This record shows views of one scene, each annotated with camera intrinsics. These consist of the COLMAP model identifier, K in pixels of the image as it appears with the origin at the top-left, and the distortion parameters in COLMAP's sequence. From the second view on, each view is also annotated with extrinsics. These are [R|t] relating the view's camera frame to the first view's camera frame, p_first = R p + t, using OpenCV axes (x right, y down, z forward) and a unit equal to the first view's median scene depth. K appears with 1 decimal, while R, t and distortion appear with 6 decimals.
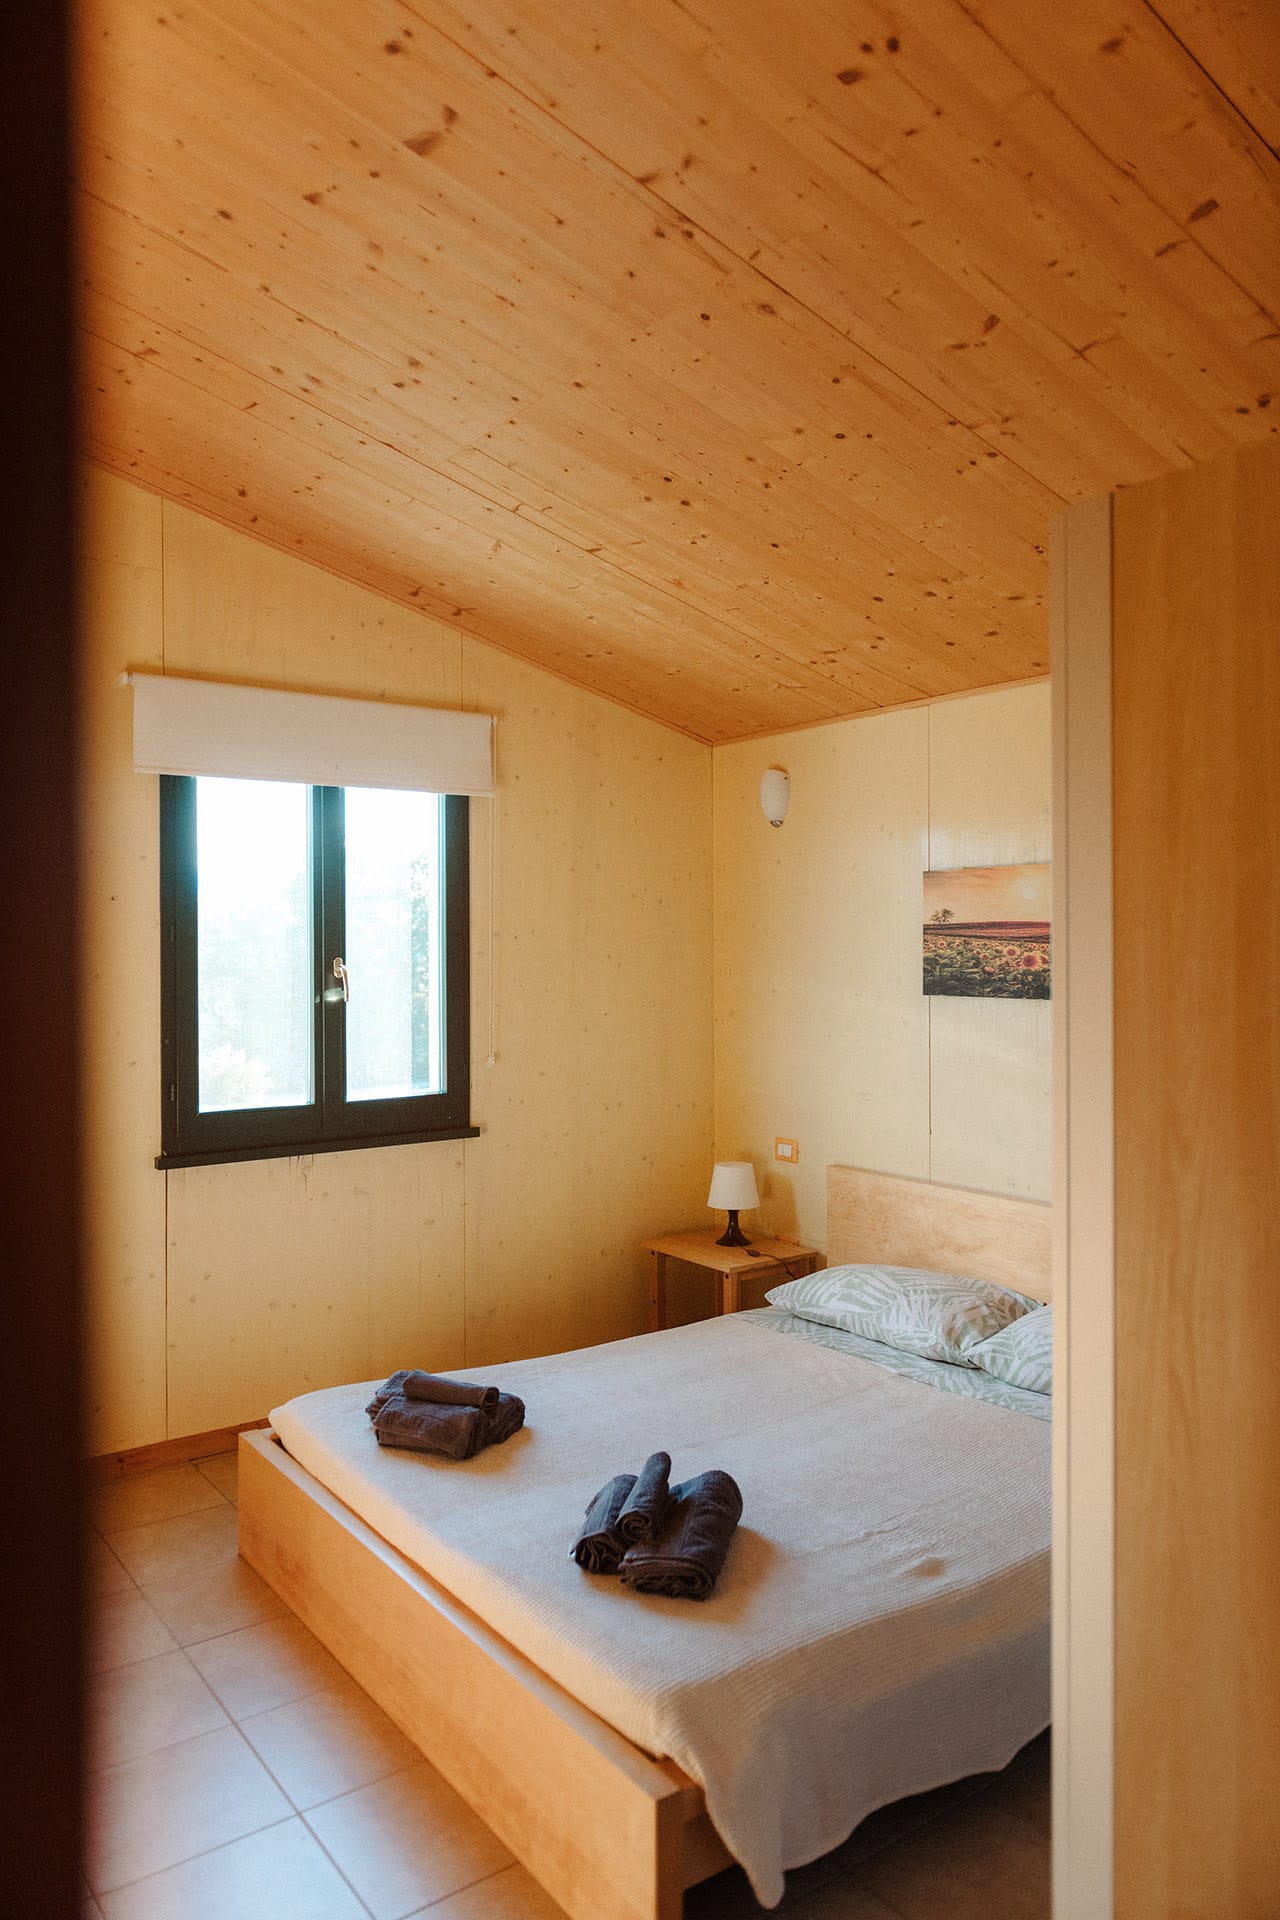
lens RADIAL K [[1282.7, 0, 640.0], [0, 1282.7, 960.0], [0, 0, 1]] dist [-0.002737, -0.004140]
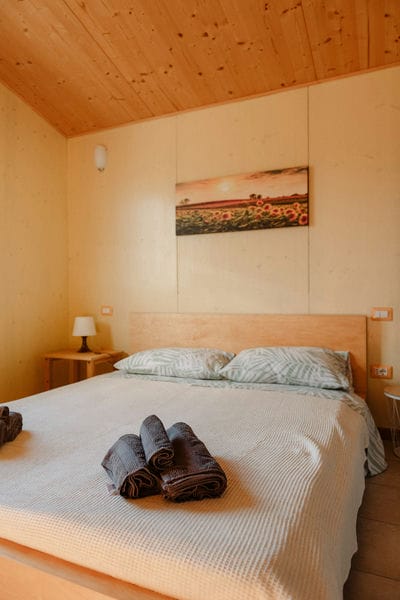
lens RADIAL K [[400.8, 0, 200.0], [0, 400.8, 300.0], [0, 0, 1]] dist [-0.002737, -0.004140]
pose [[0.874738, -0.009628, 0.484500, -0.108559], [0.006594, 0.999947, 0.007965, 0.149398], [-0.484551, -0.003772, 0.874755, 0.338155]]
